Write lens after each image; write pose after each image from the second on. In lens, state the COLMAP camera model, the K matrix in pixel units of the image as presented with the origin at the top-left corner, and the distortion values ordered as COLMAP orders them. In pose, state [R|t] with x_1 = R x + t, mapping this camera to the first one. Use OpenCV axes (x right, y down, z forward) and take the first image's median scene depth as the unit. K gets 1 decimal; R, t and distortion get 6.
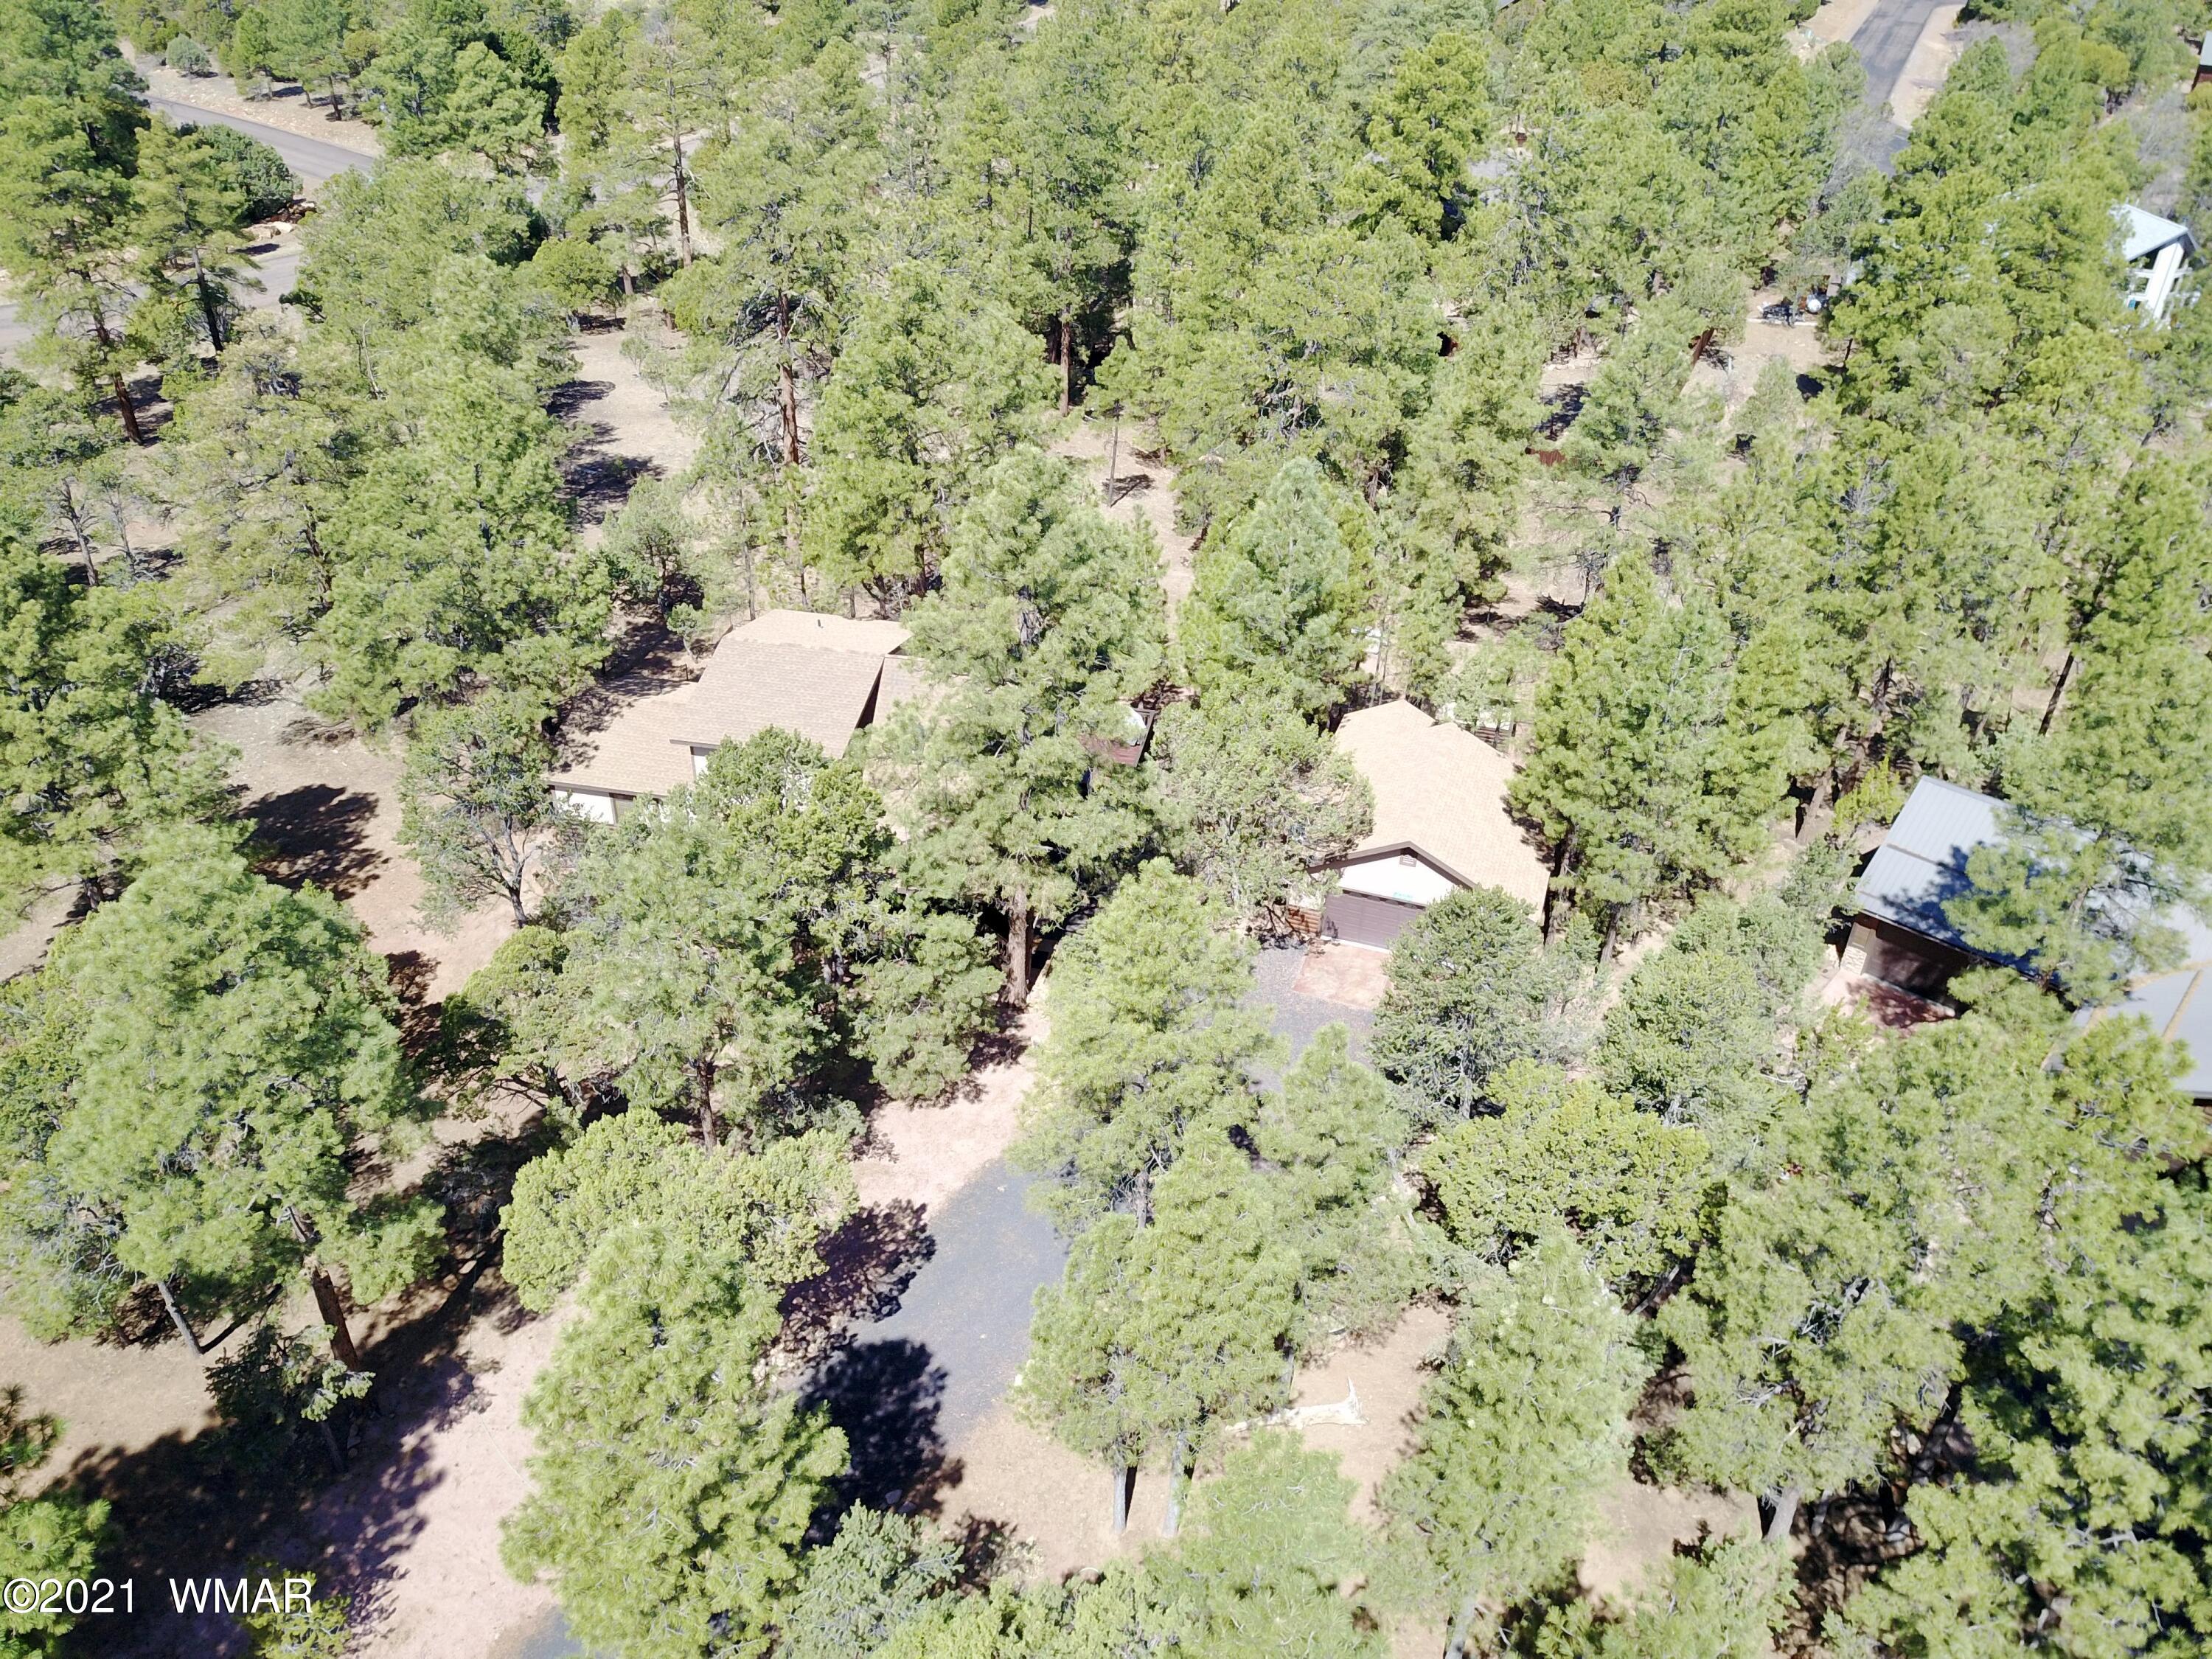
lens RADIAL K [[1674.7, 0, 1104.5], [0, 1674.7, 823.4], [0, 0, 1]] dist [0.009917, -0.002195]
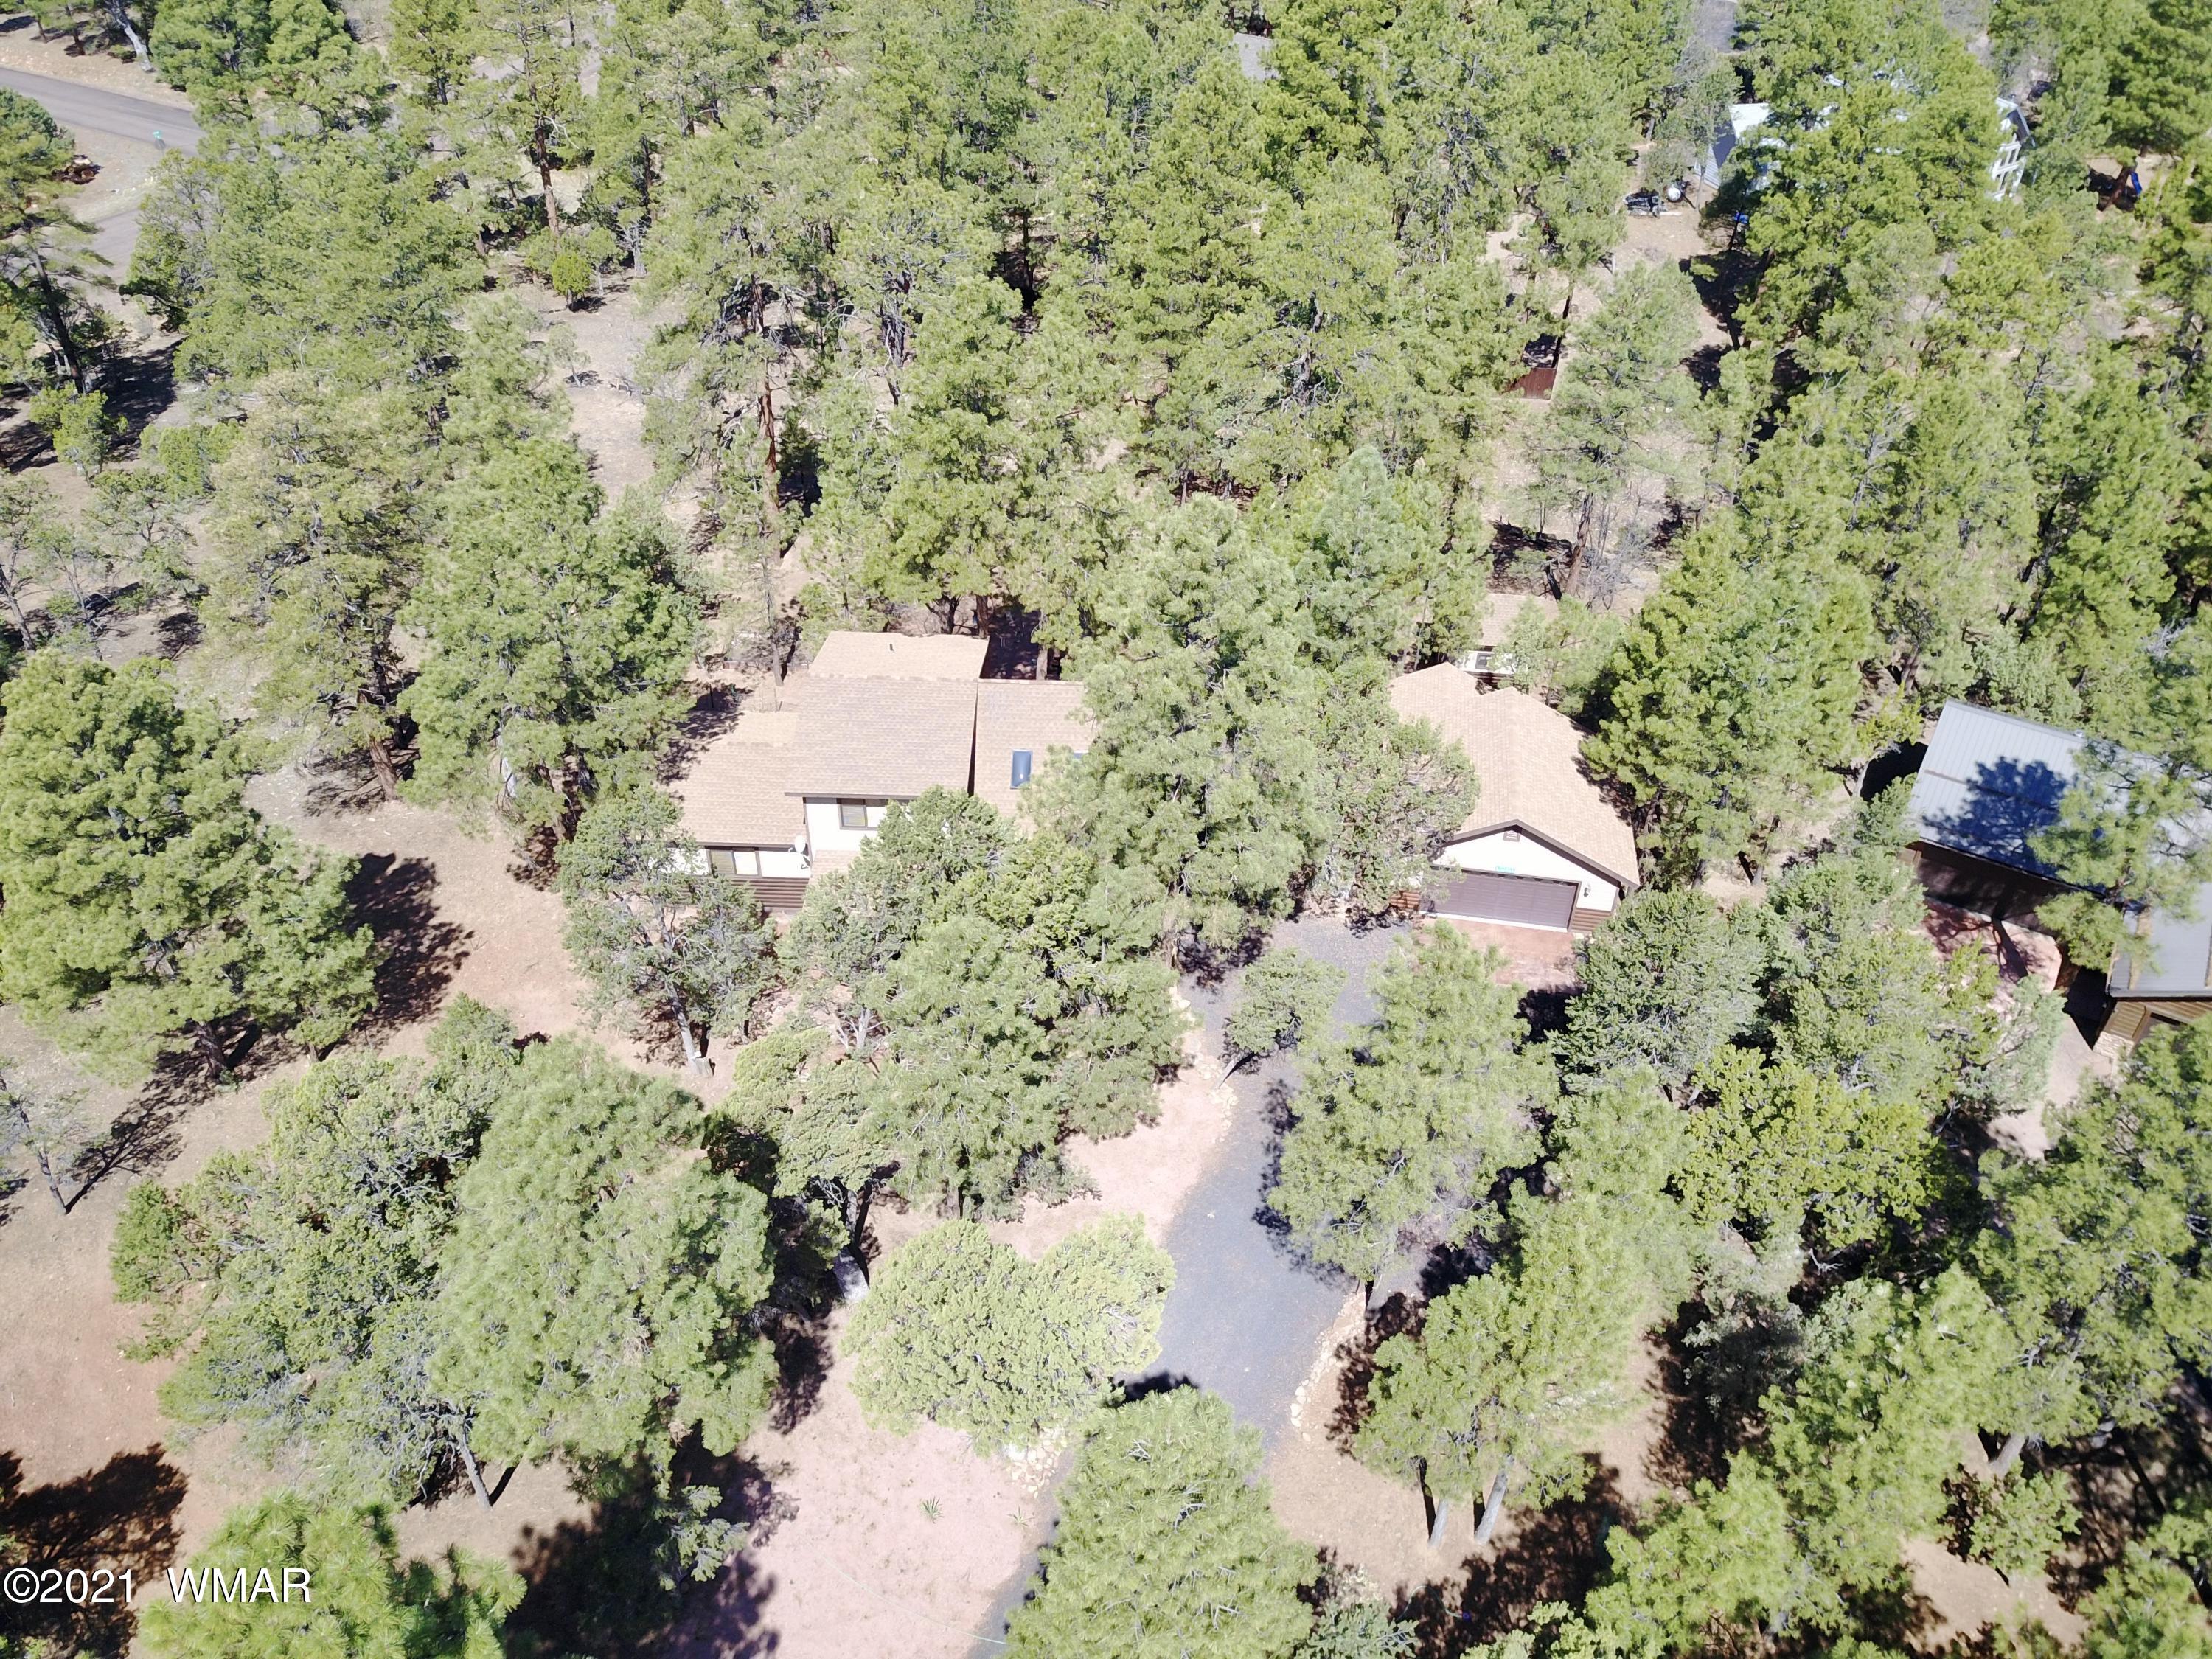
lens RADIAL K [[1674.7, 0, 1092.0], [0, 1674.7, 813.0], [0, 0, 1]] dist [0.009917, -0.002195]
pose [[0.987007, -0.101753, 0.124354, -0.194350], [0.092074, 0.992431, 0.081264, -0.095594], [-0.131682, -0.068758, 0.988905, 0.006131]]
